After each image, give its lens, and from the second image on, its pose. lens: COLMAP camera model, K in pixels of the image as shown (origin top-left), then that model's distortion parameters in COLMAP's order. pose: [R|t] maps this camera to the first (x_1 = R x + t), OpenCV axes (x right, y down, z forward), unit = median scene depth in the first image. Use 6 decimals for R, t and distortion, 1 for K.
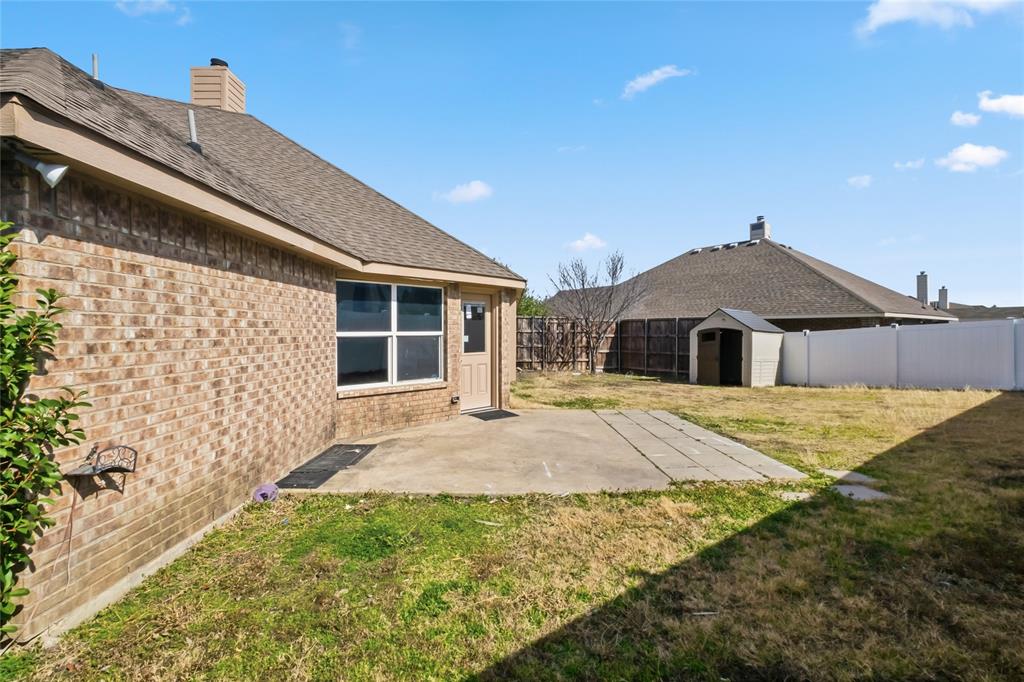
lens RADIAL K [[450.5, 0, 510.9], [0, 450.5, 335.2], [0, 0, 1]] dist [-0.002990, -0.001080]
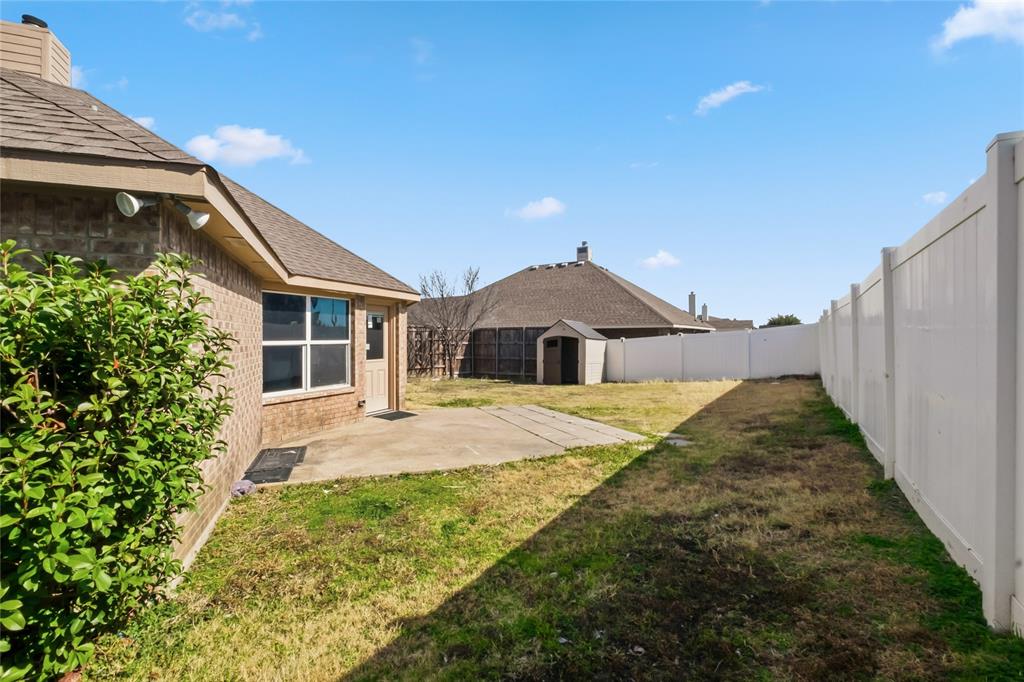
lens RADIAL K [[450.5, 0, 510.9], [0, 450.5, 335.2], [0, 0, 1]] dist [-0.002990, -0.001080]
pose [[0.935367, -0.000400, 0.353679, -0.173192], [0.006501, 0.999850, -0.016062, -0.000134], [-0.353620, 0.017323, 0.935229, -0.140393]]
